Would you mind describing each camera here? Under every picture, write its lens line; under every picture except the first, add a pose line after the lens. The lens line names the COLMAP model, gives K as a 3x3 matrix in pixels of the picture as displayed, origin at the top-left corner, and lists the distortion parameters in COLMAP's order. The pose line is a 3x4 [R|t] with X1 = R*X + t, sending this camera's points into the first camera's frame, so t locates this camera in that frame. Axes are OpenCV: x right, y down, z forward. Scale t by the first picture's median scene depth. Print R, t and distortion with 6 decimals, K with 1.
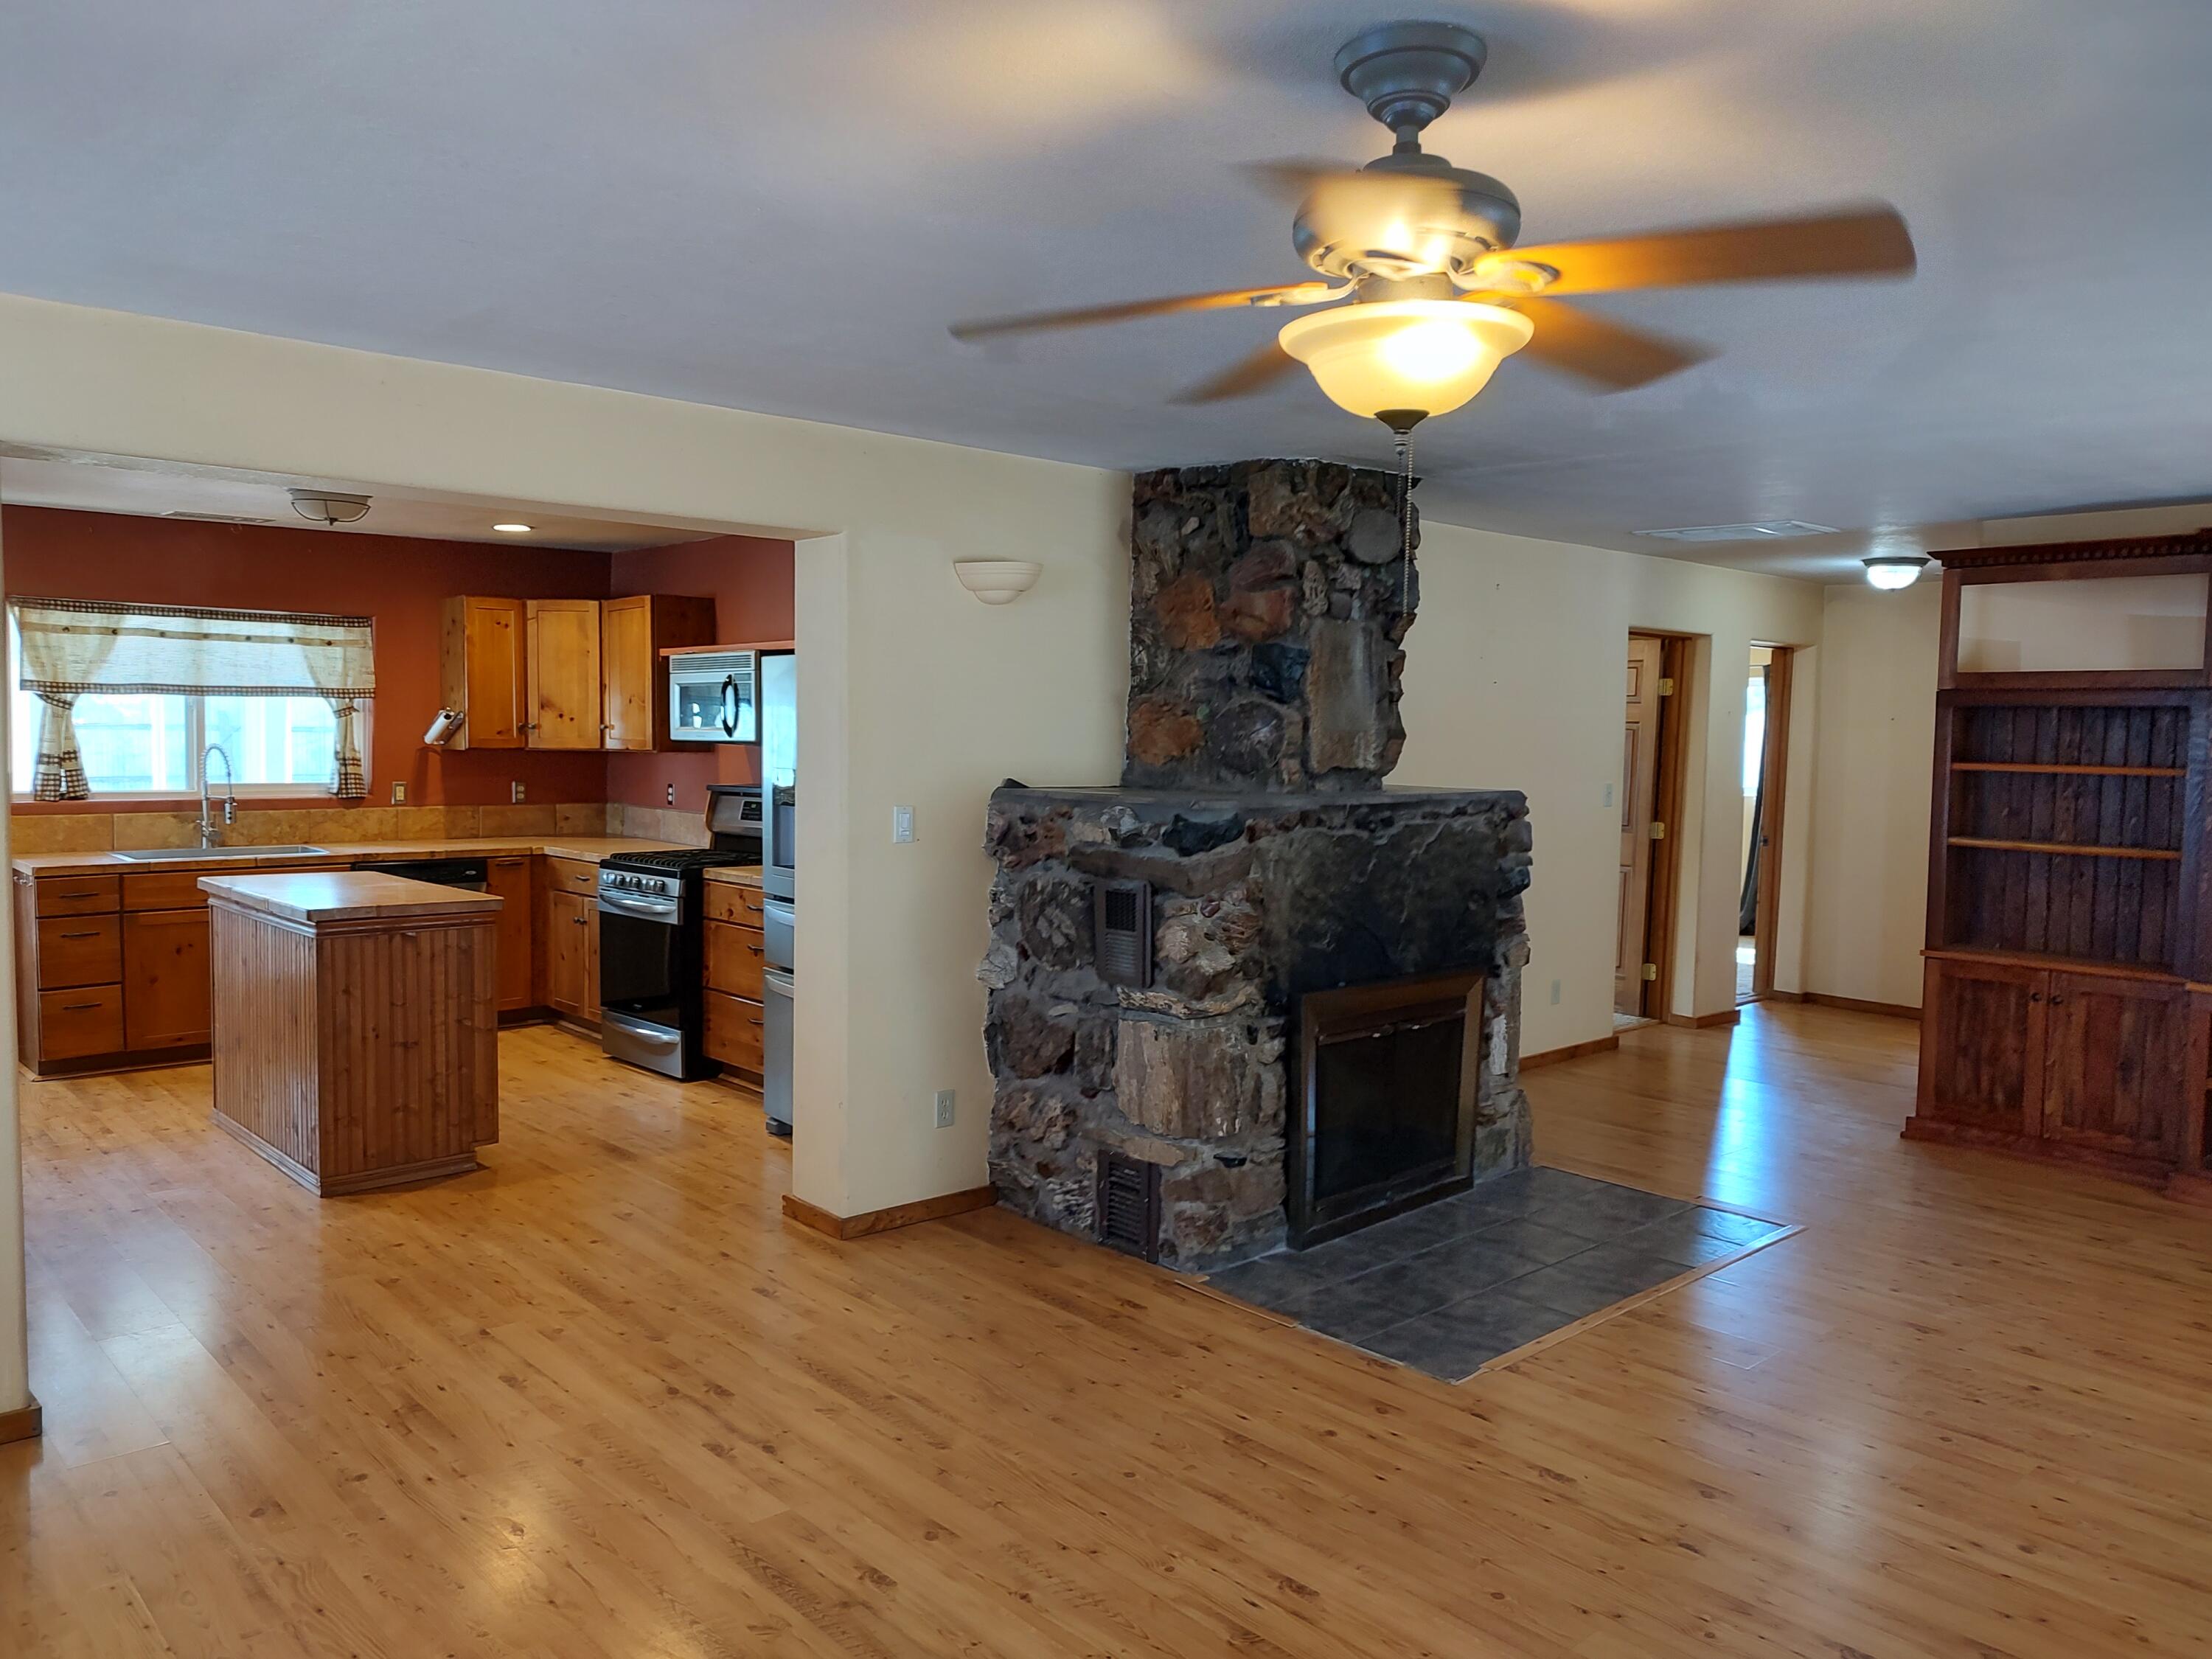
lens RADIAL K [[1604.7, 0, 1092.3], [0, 1604.7, 832.3], [0, 0, 1]] dist [0.032160, -0.024945]
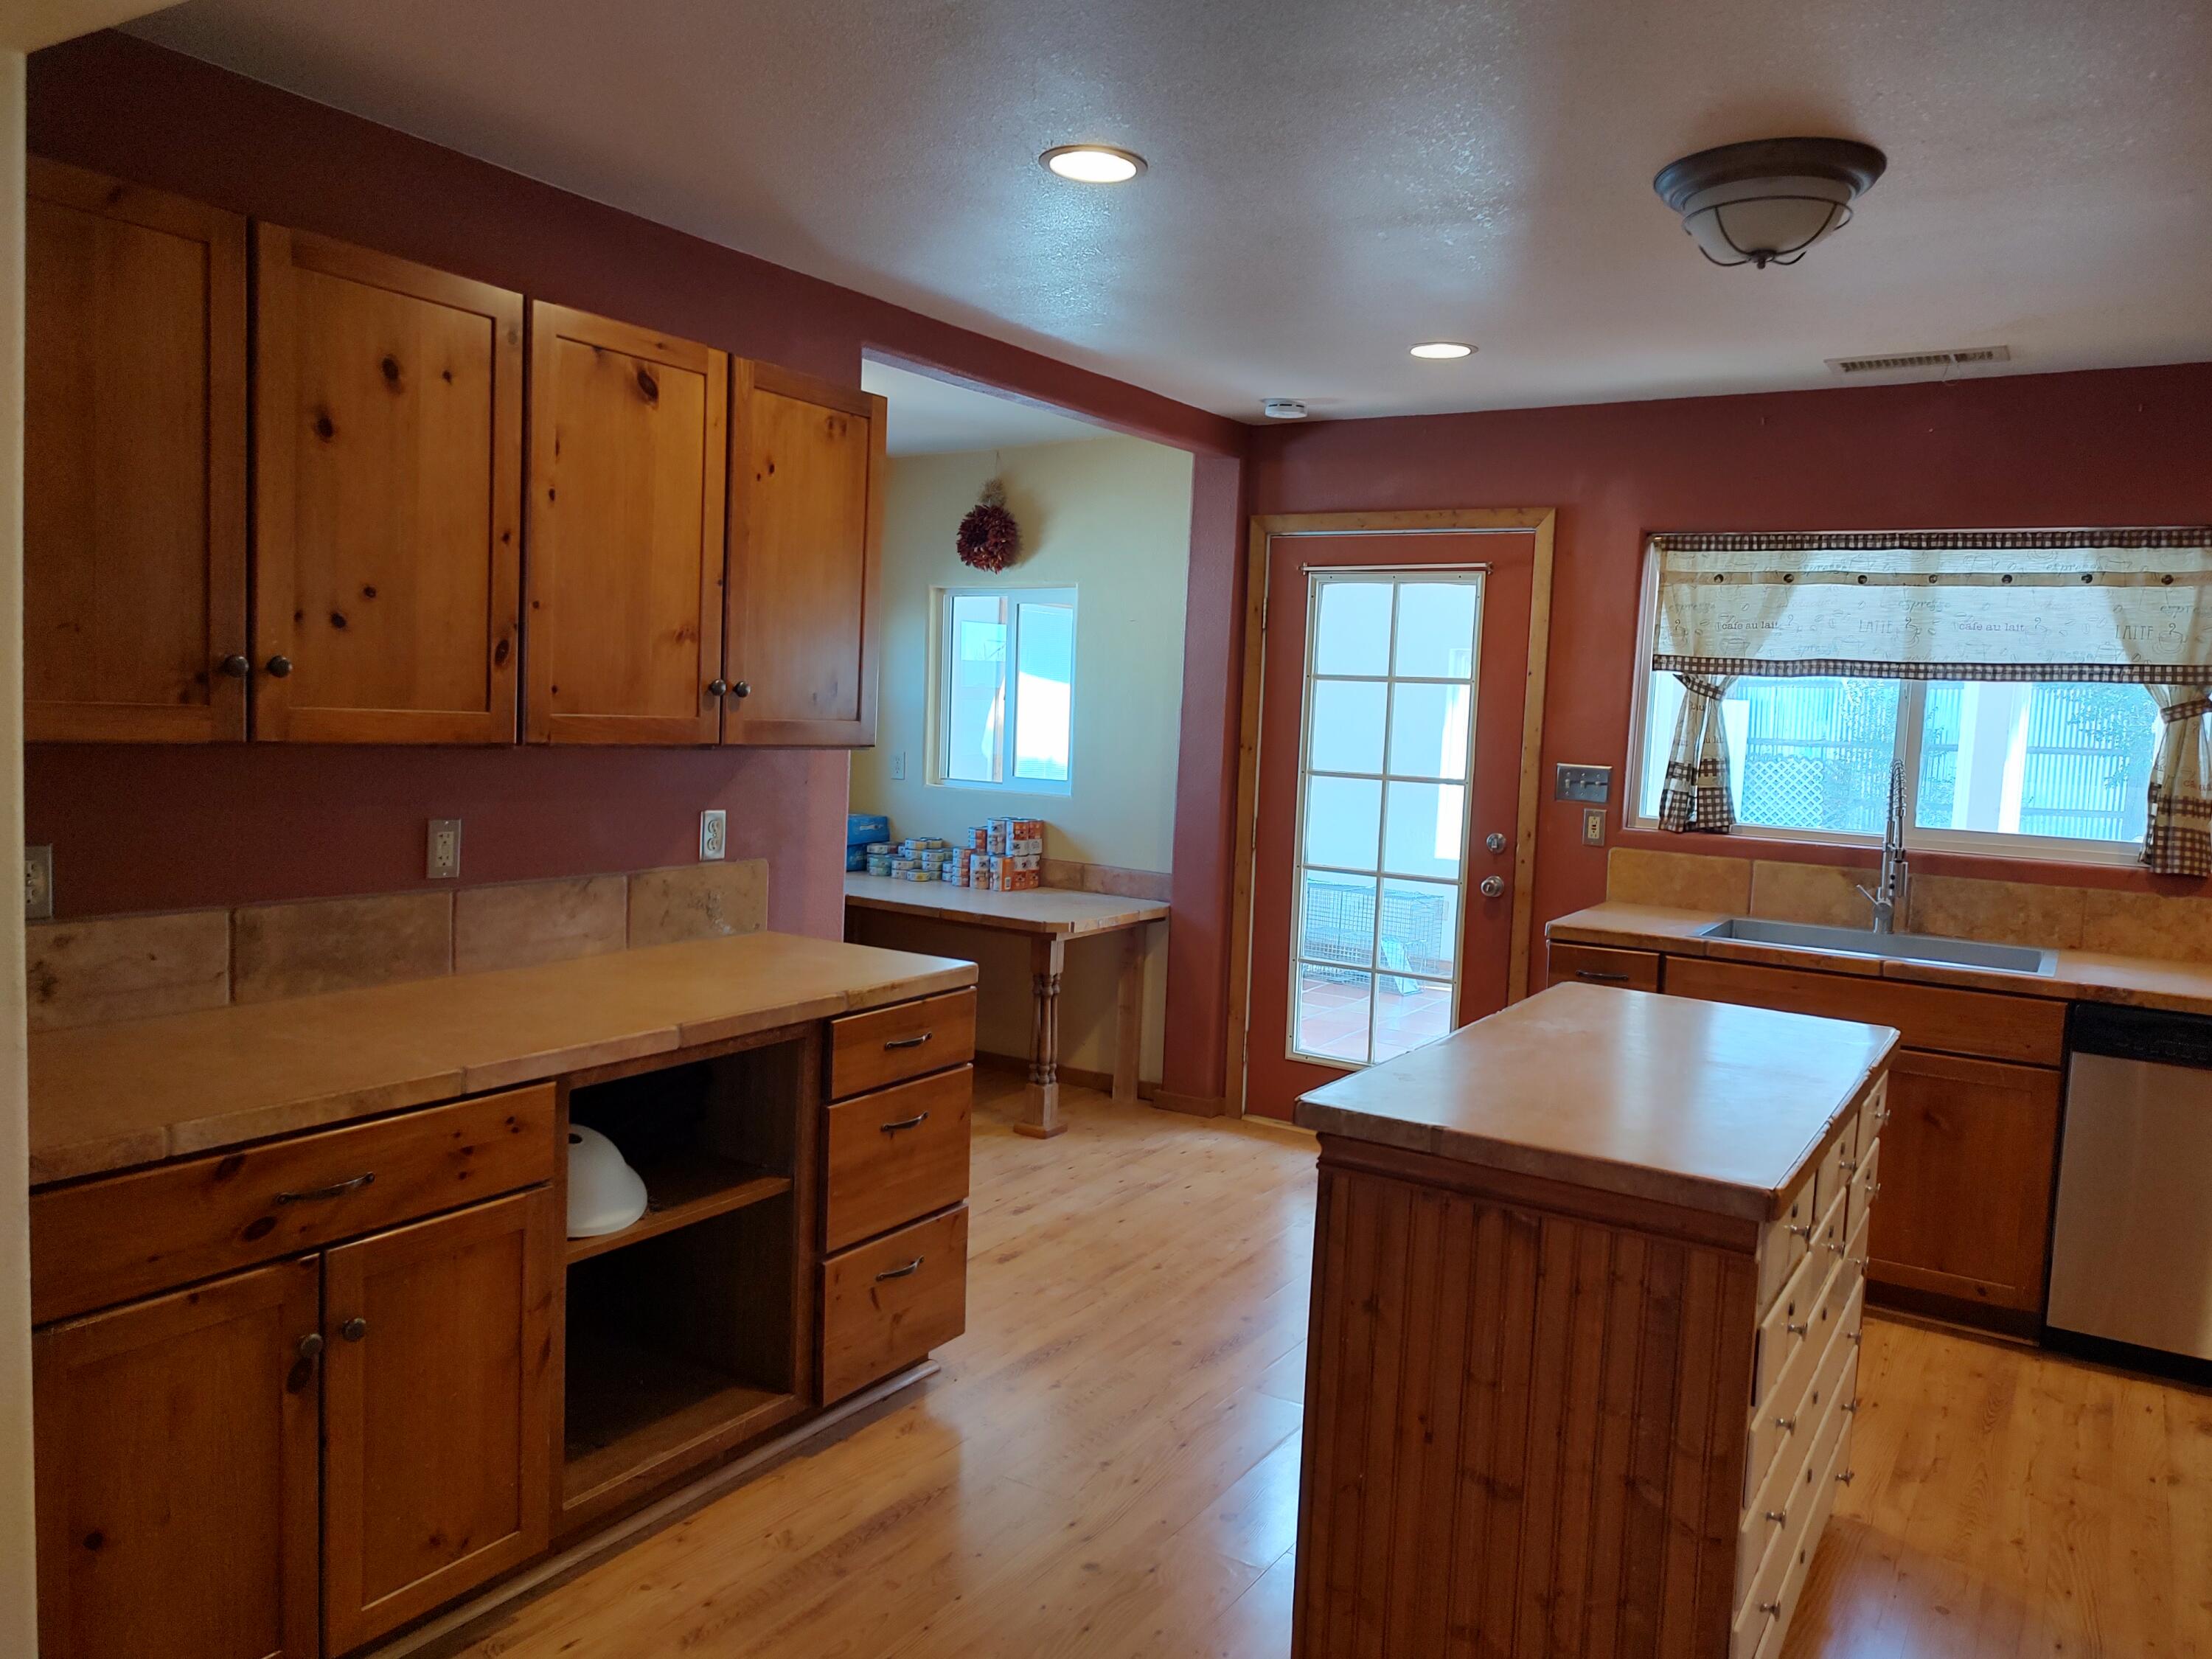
lens RADIAL K [[1587.0, 0, 1101.3], [0, 1587.0, 834.0], [0, 0, 1]] dist [0.030865, -0.021925]
pose [[0.268274, 0.081078, -0.959925, -0.086654], [-0.102686, 0.993182, 0.055189, -0.043029], [0.957854, 0.083765, 0.274770, 0.817316]]
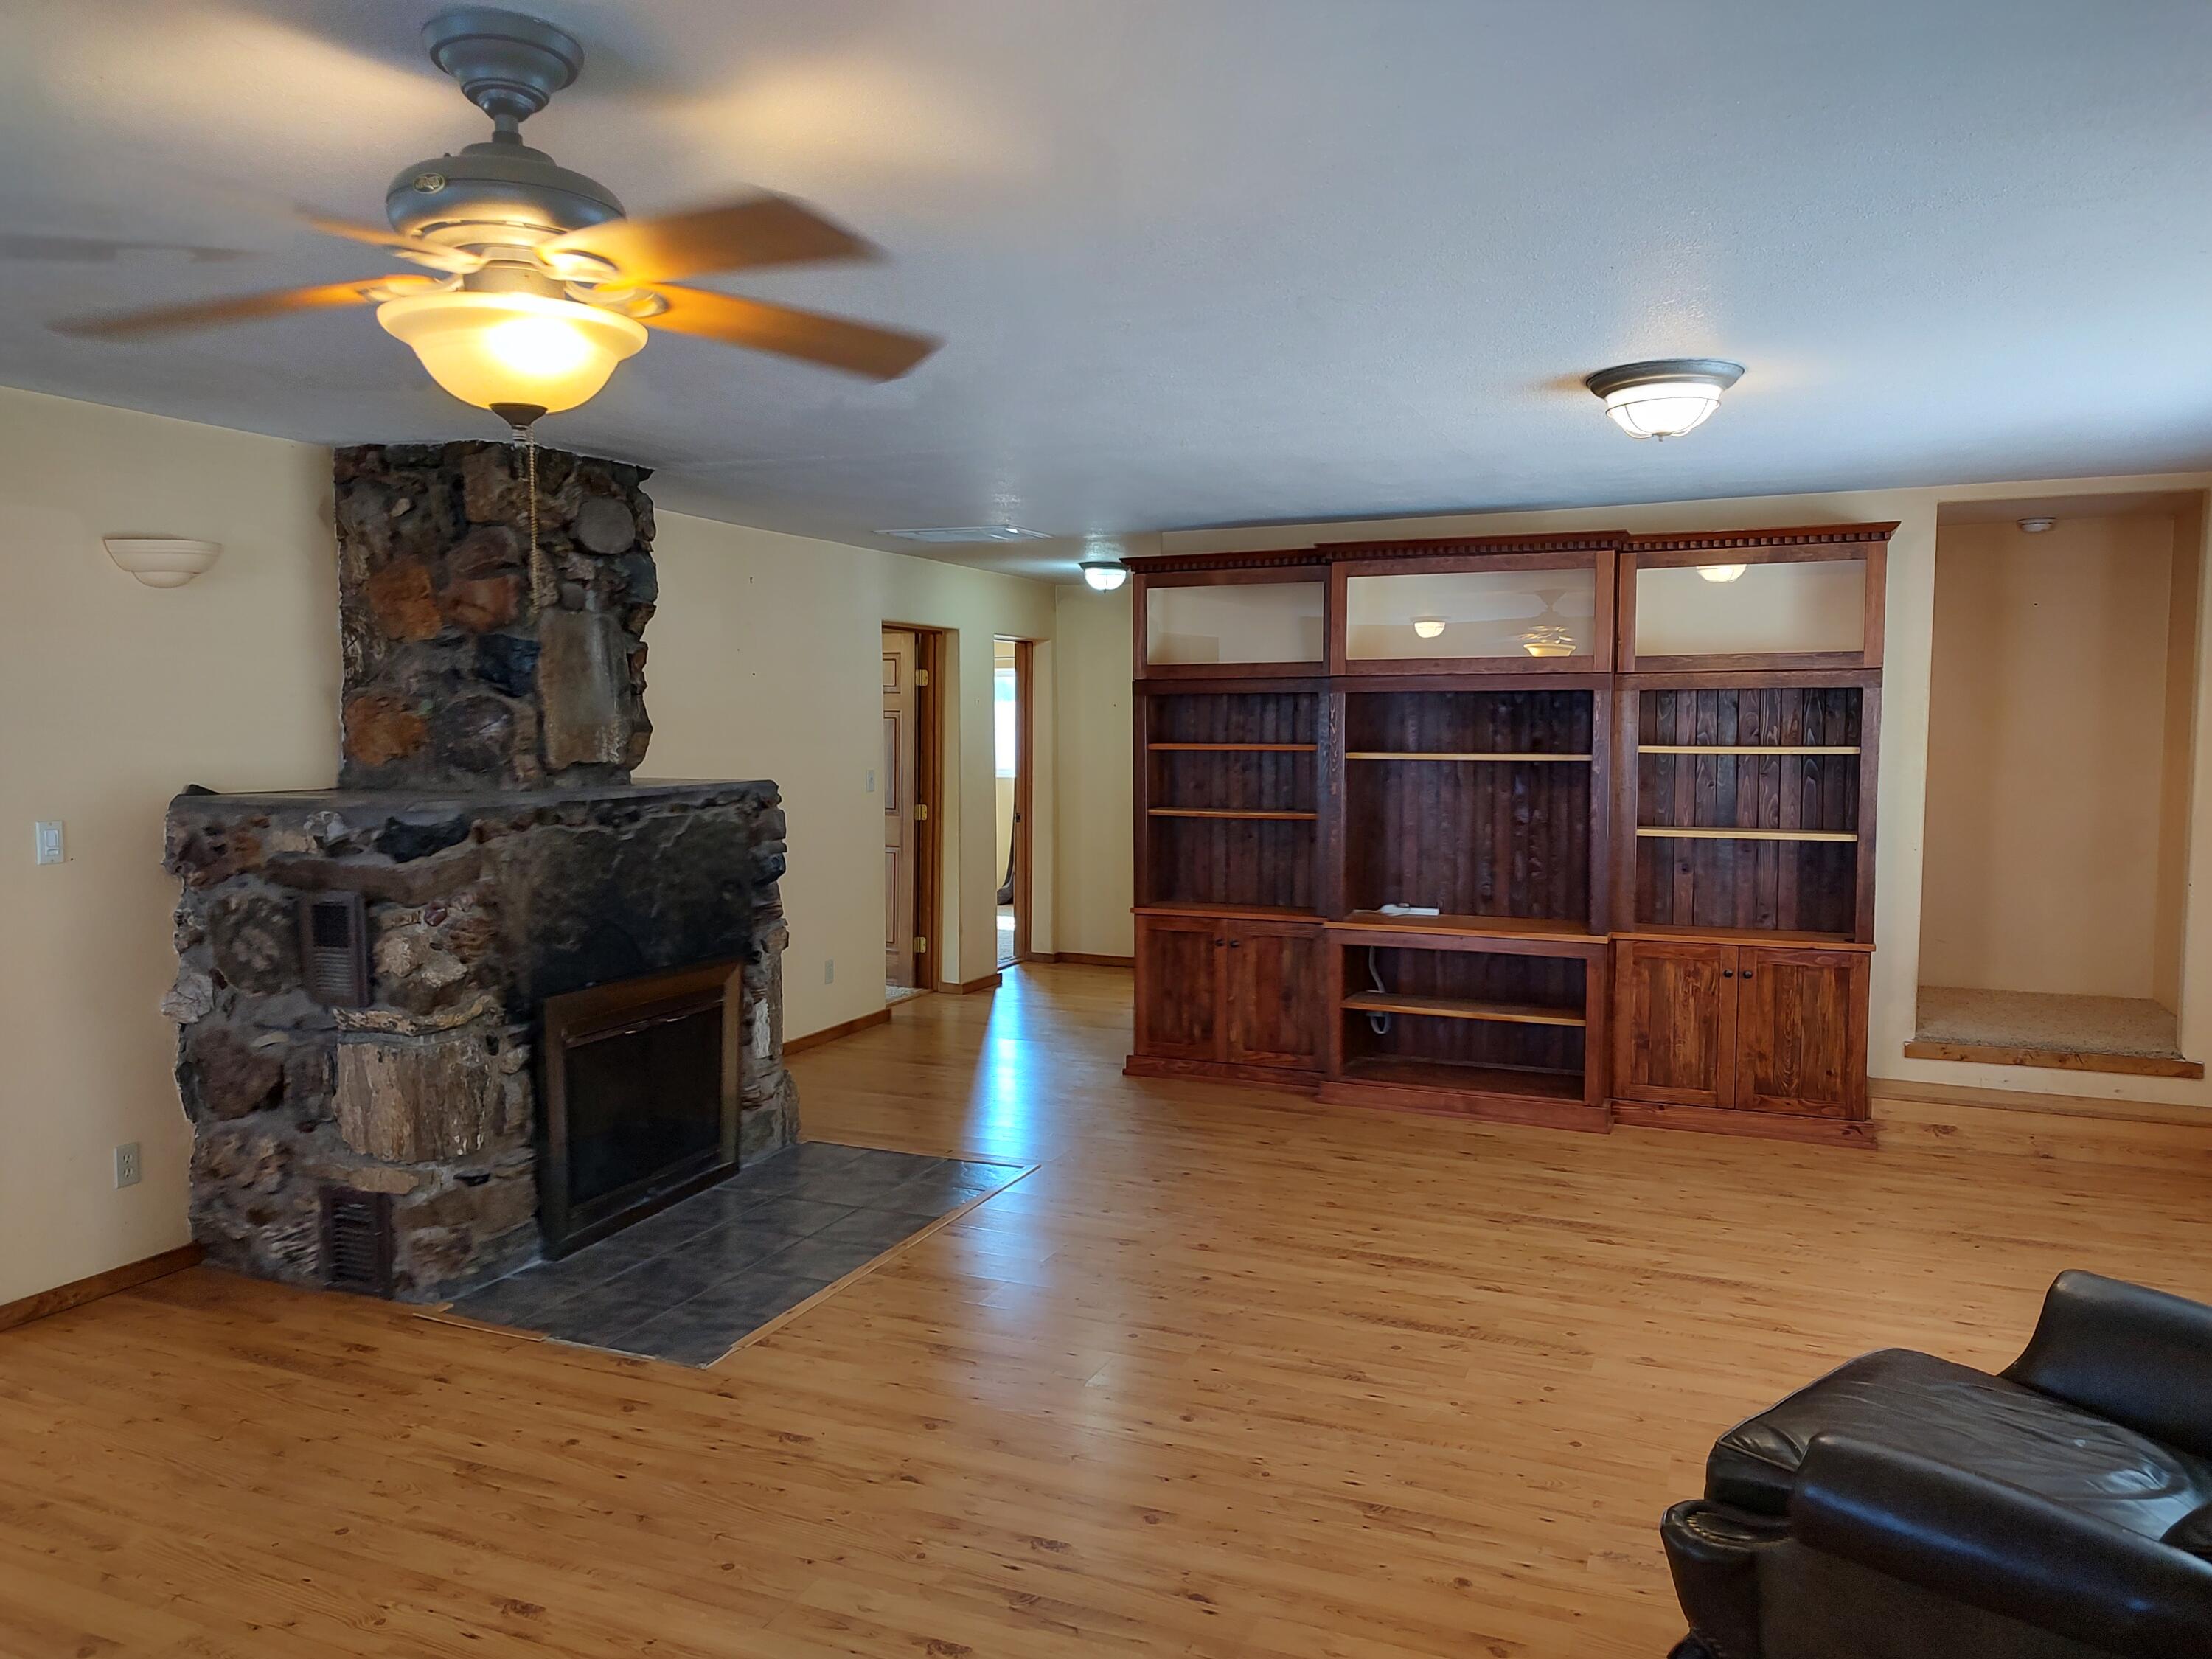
lens RADIAL K [[1598.9, 0, 1090.0], [0, 1598.9, 842.2], [0, 0, 1]] dist [0.035128, -0.029874]
pose [[0.912620, -0.048636, 0.405905, 0.038447], [0.042991, 0.998810, 0.023021, -0.001080], [-0.406542, -0.003559, 0.913625, -0.016284]]
